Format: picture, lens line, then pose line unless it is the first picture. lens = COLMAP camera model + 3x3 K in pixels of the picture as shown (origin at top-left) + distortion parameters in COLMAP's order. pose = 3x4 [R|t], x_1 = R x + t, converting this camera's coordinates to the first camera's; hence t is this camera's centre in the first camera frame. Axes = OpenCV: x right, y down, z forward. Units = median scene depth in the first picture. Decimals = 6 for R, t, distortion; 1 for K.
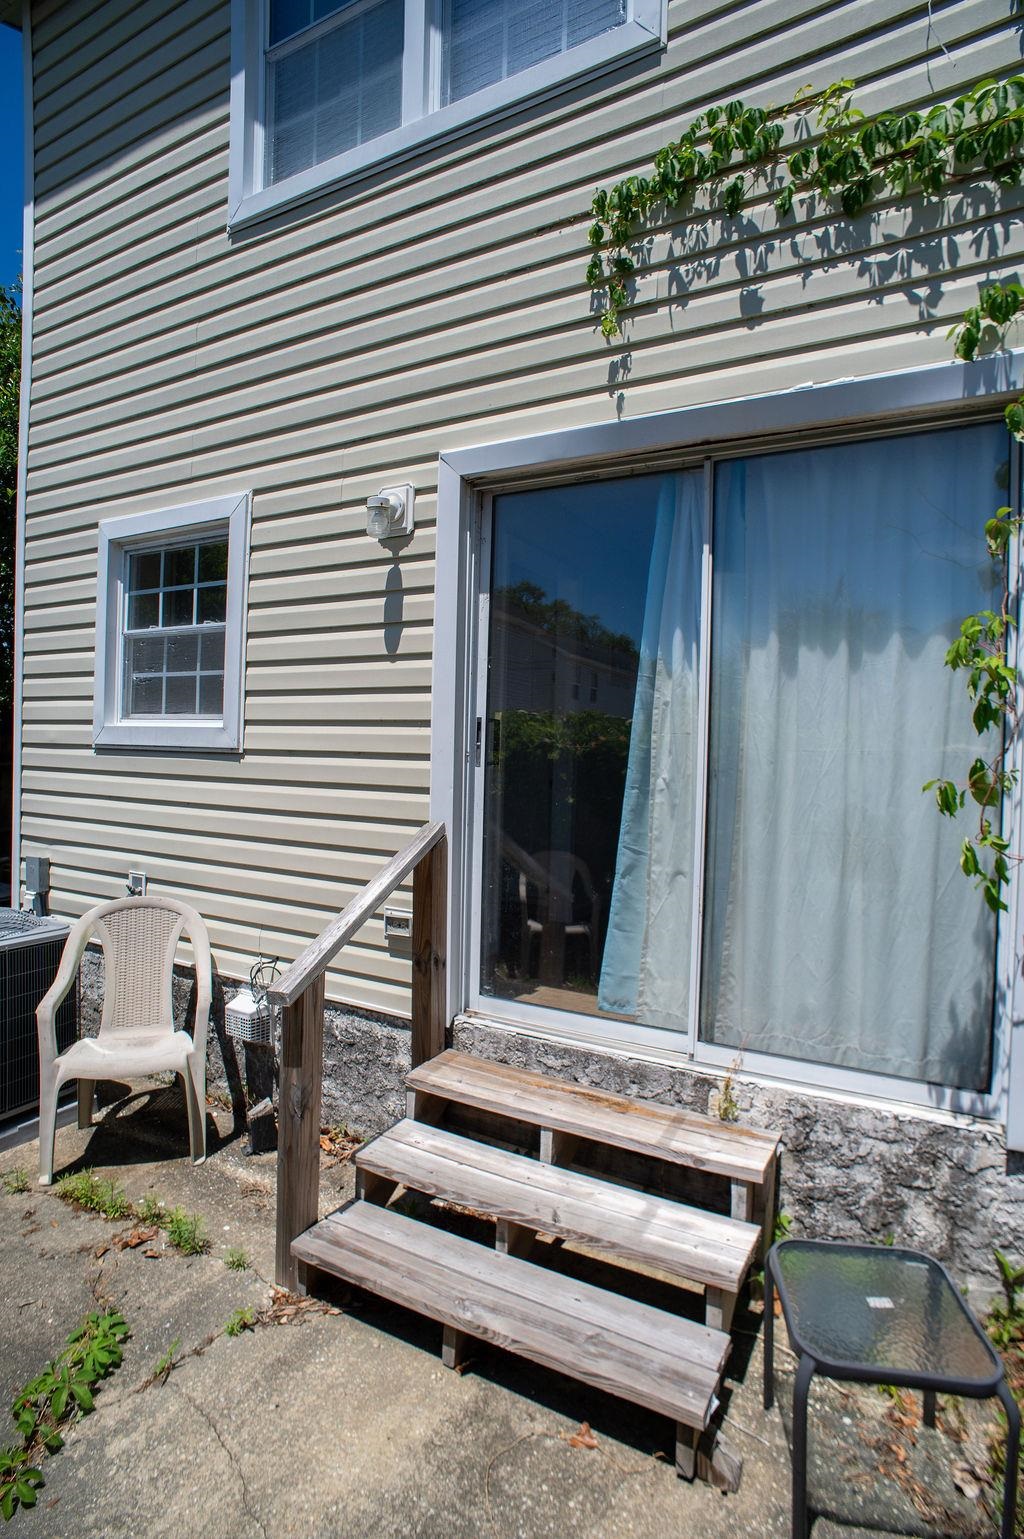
lens RADIAL K [[798.4, 0, 513.8], [0, 798.4, 769.8], [0, 0, 1]] dist [-0.086027, 0.052735]
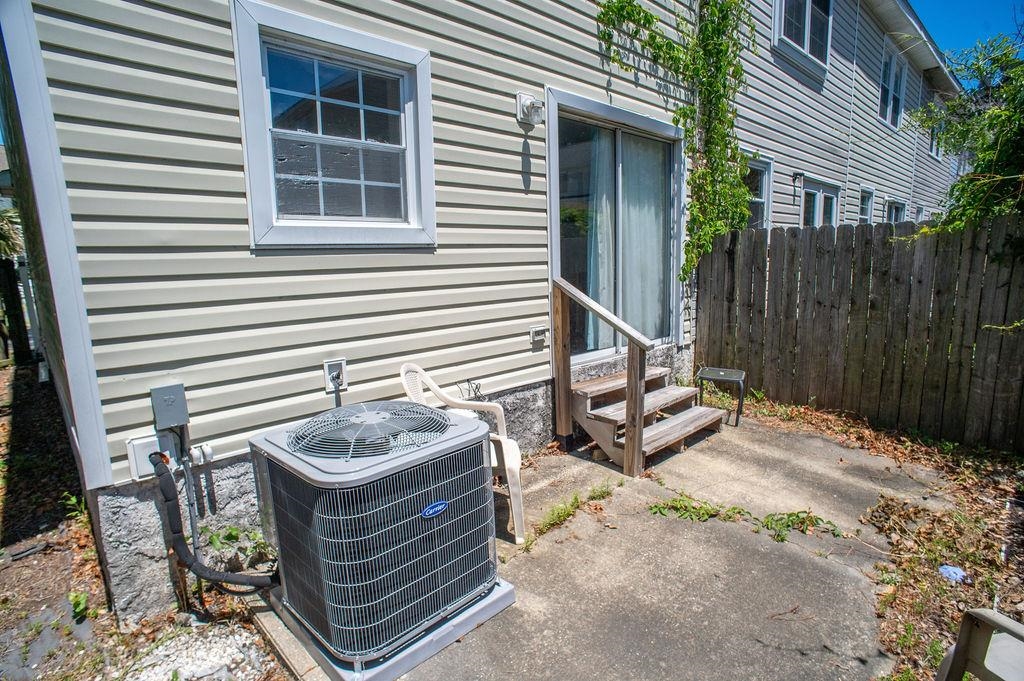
lens RADIAL K [[531.2, 0, 515.1], [0, 531.2, 345.1], [0, 0, 1]] dist [-0.086027, 0.052735]
pose [[0.307796, -0.186134, 0.933068, -1.592398], [0.051787, 0.982501, 0.178912, -0.014989], [-0.950042, -0.006748, 0.312050, 0.756881]]
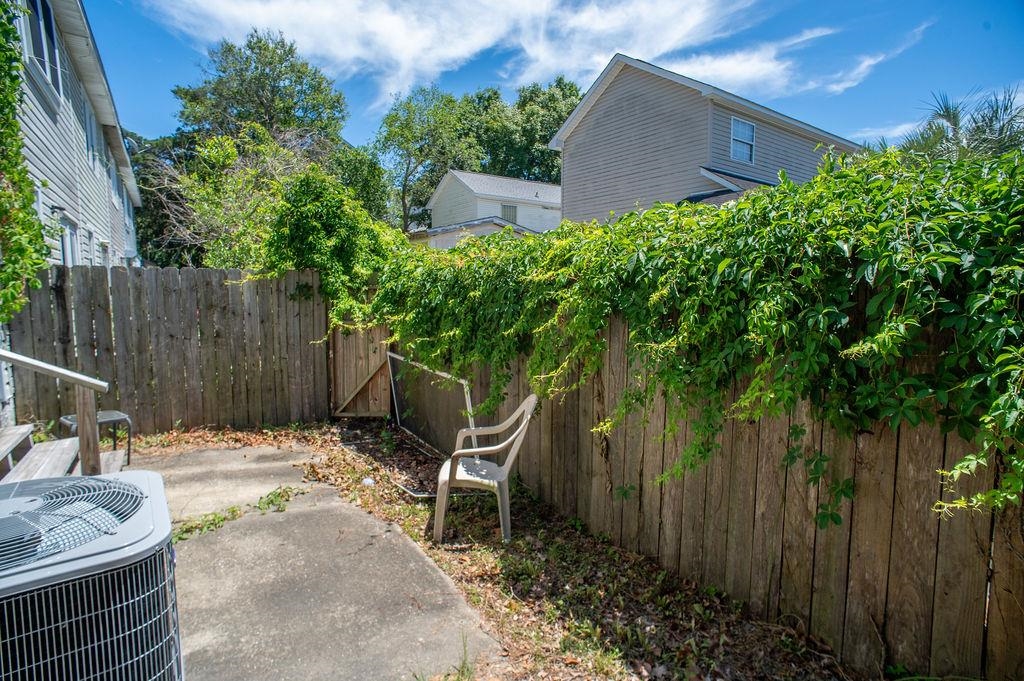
lens RADIAL K [[531.2, 0, 515.8], [0, 531.2, 341.9], [0, 0, 1]] dist [-0.086027, 0.052735]
pose [[-0.887758, -0.072564, 0.454555, -1.656191], [-0.018912, 0.992412, 0.121491, -0.027928], [-0.459921, 0.099259, -0.882394, 1.464995]]
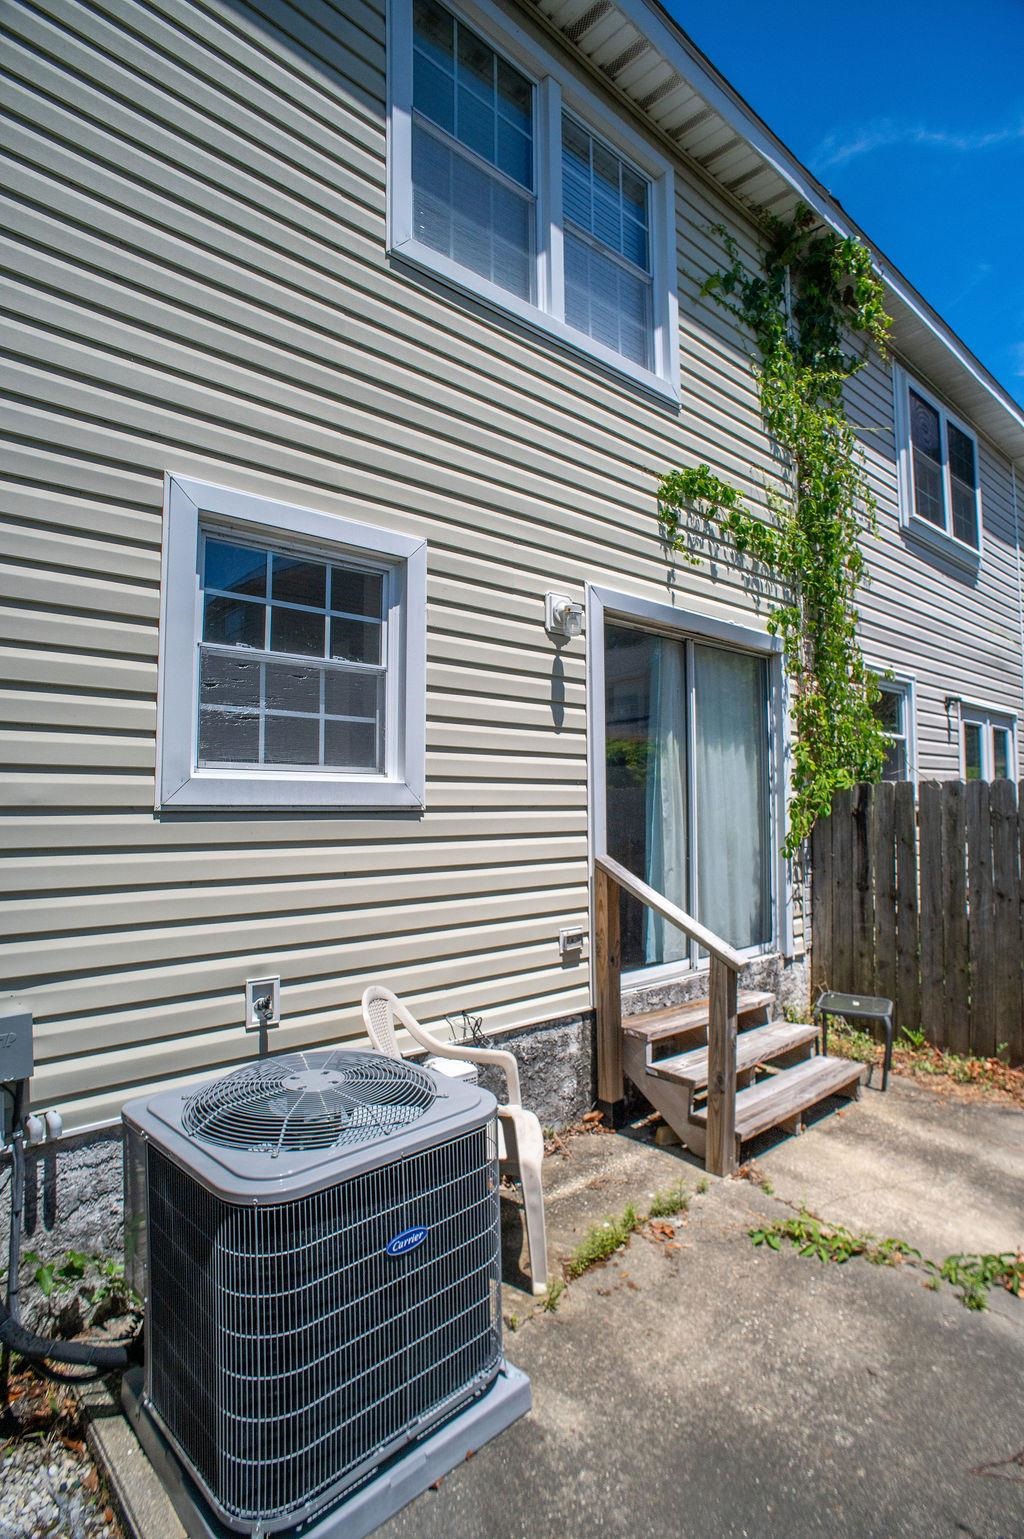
lens RADIAL K [[798.4, 0, 513.8], [0, 798.4, 769.3], [0, 0, 1]] dist [-0.086027, 0.052735]
pose [[0.332417, 0.015062, 0.943012, -1.598630], [0.031169, 0.999151, -0.026946, -0.054492], [-0.942617, 0.038350, 0.331665, 0.763168]]
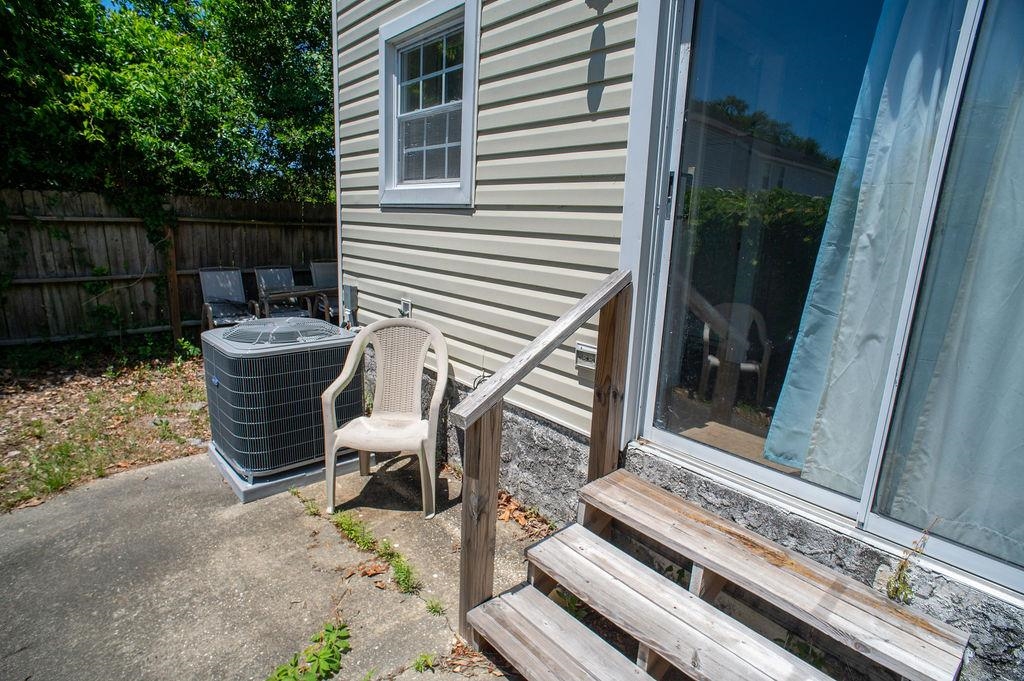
lens RADIAL K [[531.2, 0, 516.7], [0, 531.2, 344.6], [0, 0, 1]] dist [-0.086027, 0.052735]
pose [[0.939153, 0.091972, -0.330956, 0.015012], [-0.026030, 0.979773, 0.198410, 0.029005], [0.342510, -0.177722, 0.922552, 0.298820]]
